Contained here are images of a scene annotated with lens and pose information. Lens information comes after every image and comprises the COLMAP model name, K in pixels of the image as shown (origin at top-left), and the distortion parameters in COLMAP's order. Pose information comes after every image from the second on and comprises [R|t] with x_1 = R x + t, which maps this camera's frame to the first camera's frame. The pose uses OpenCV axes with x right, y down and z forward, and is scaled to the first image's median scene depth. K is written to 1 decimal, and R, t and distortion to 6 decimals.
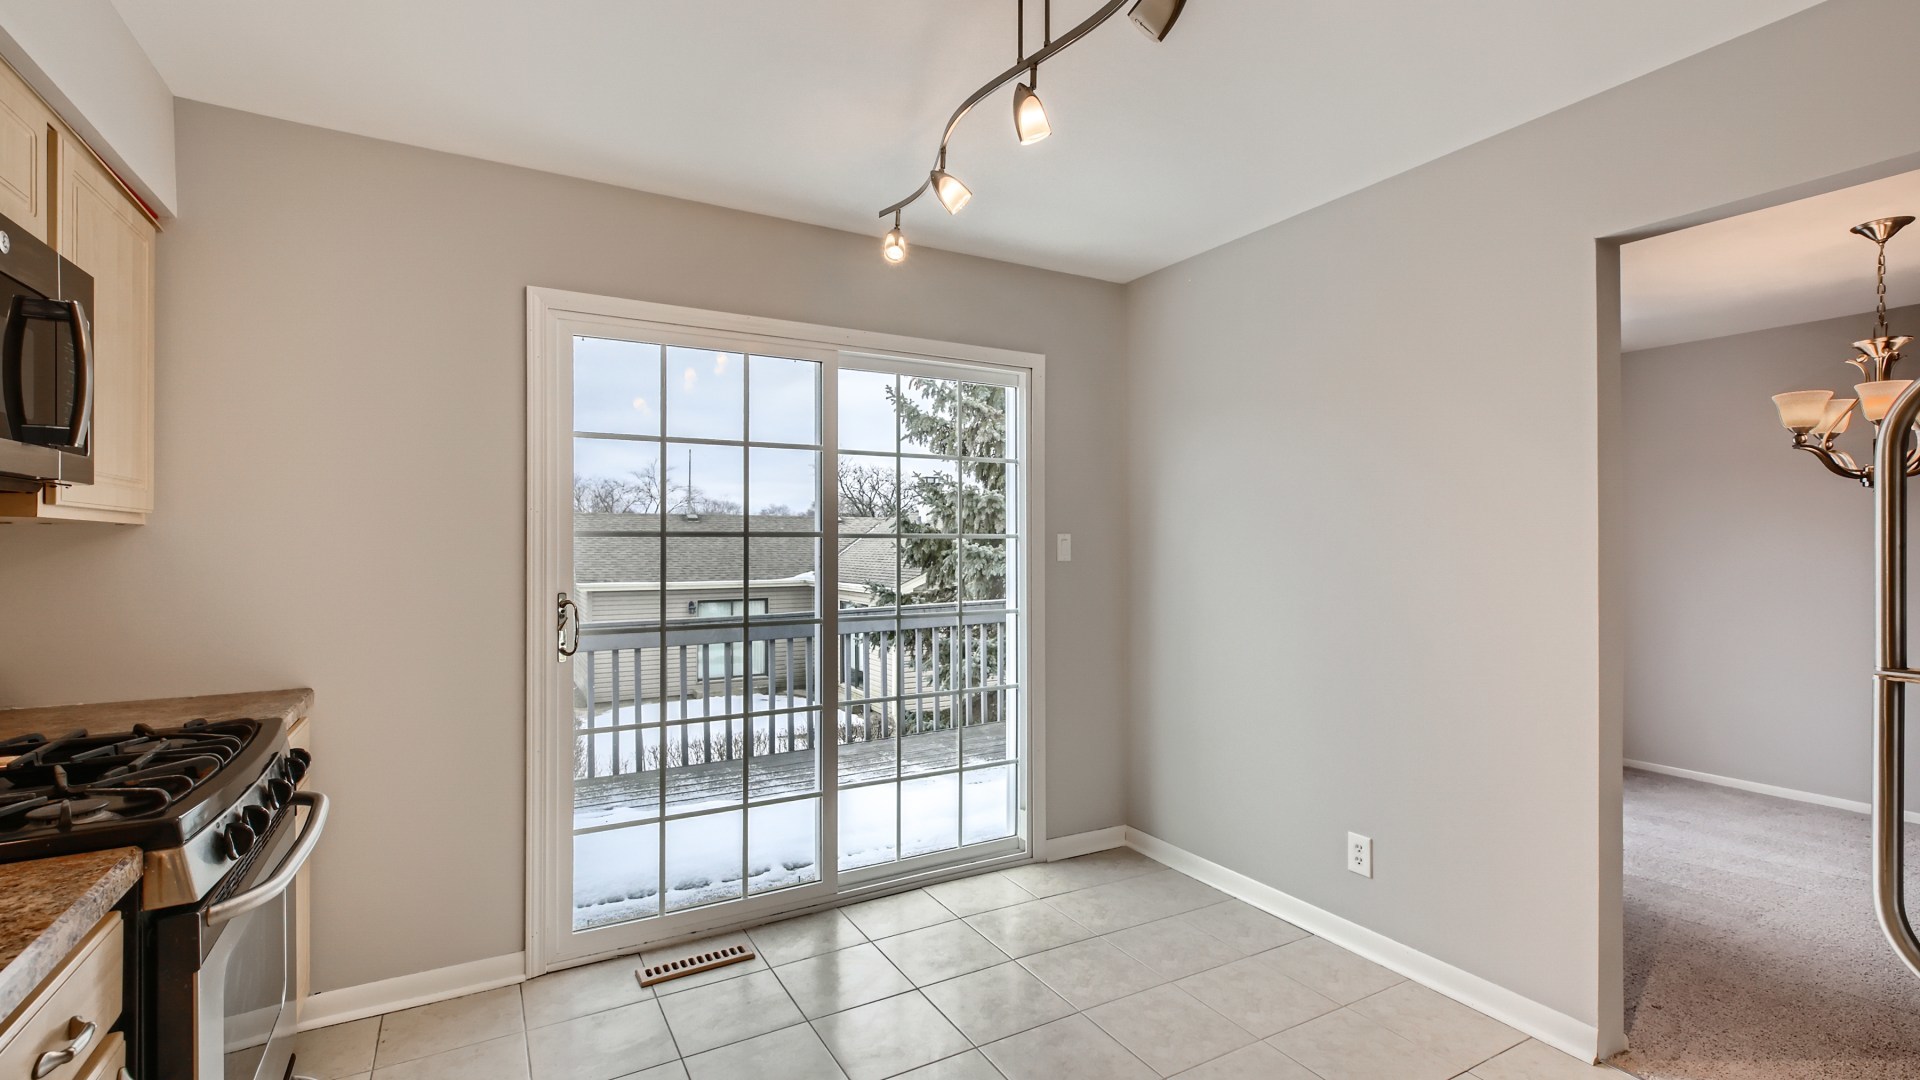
lens RADIAL K [[866.9, 0, 969.7], [0, 866.9, 535.2], [0, 0, 1]] dist [0.018759, 0.000432]
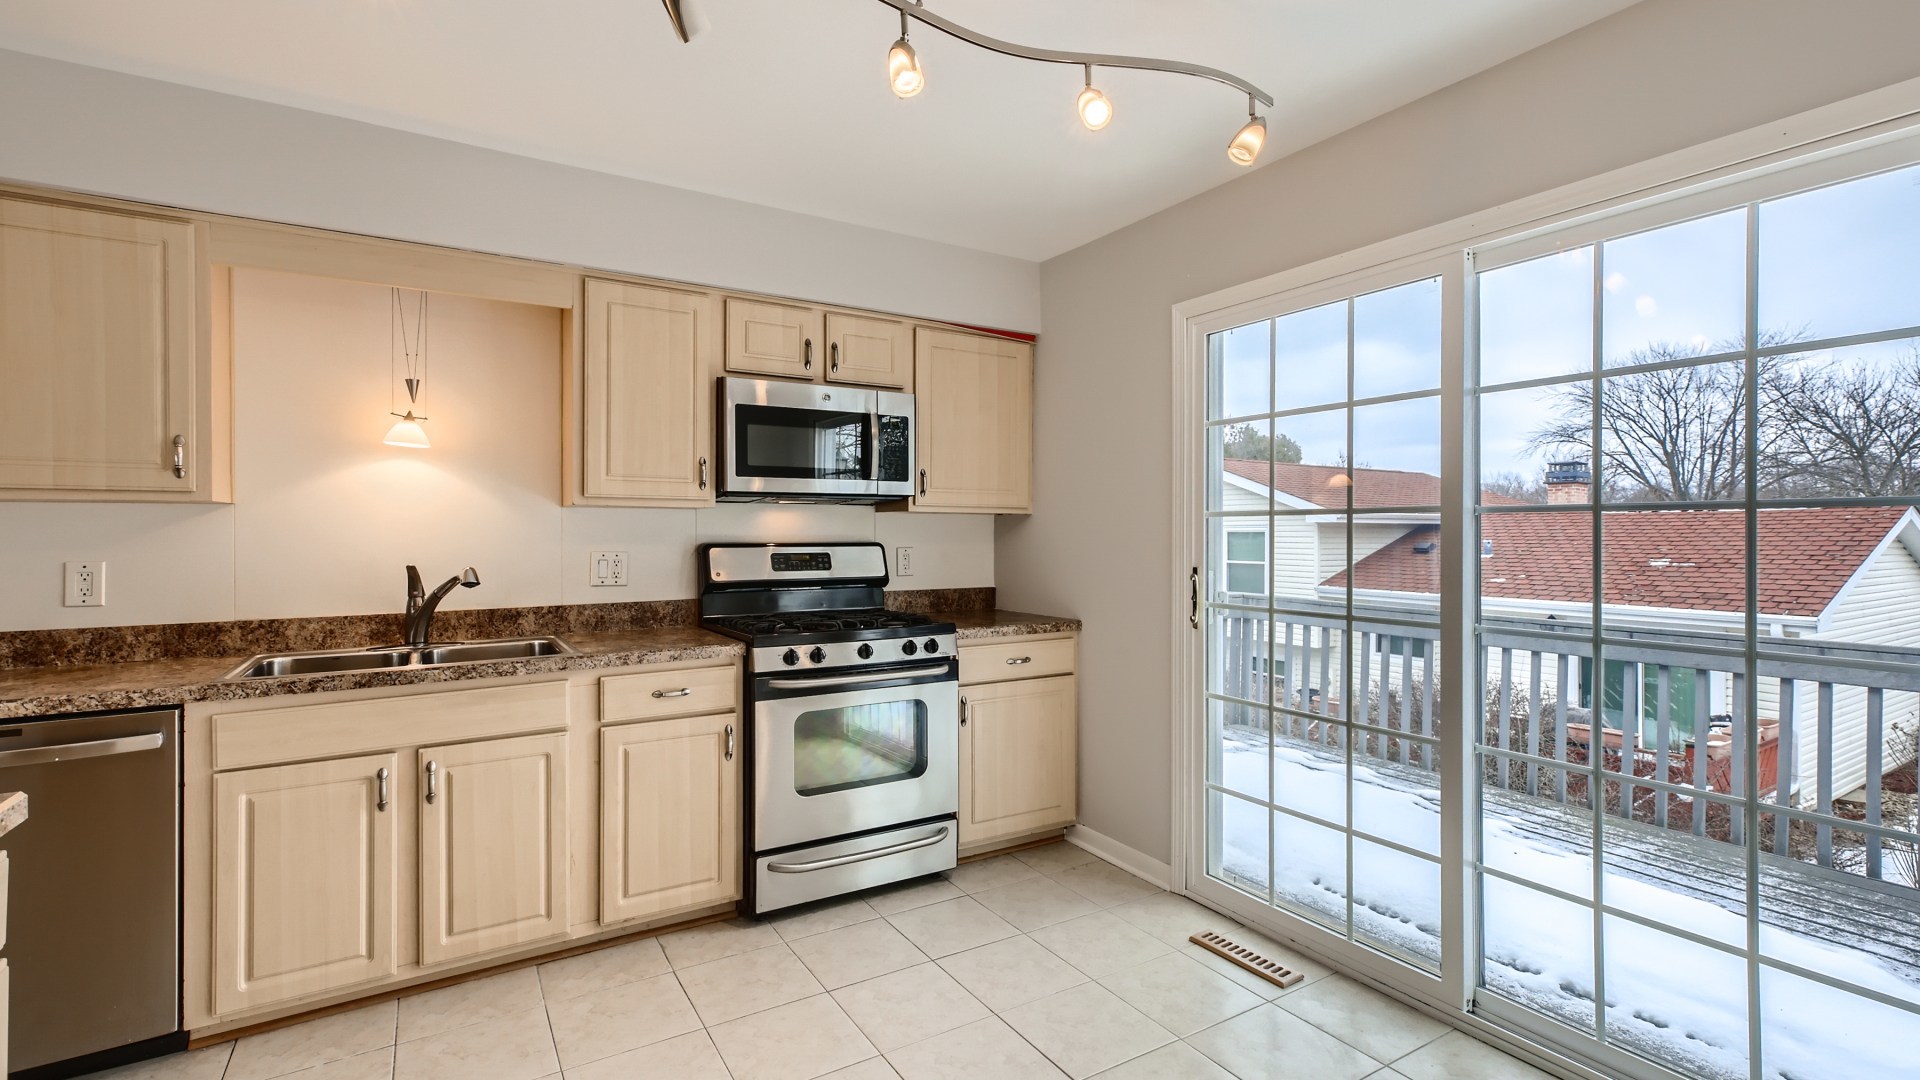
lens RADIAL K [[866.9, 0, 947.5], [0, 866.9, 534.2], [0, 0, 1]] dist [0.018759, 0.000432]
pose [[0.022676, 0.000347, -0.999743, 0.372081], [0.007275, 0.999973, 0.000512, 0.011565], [0.999716, -0.007285, 0.022673, 0.376536]]
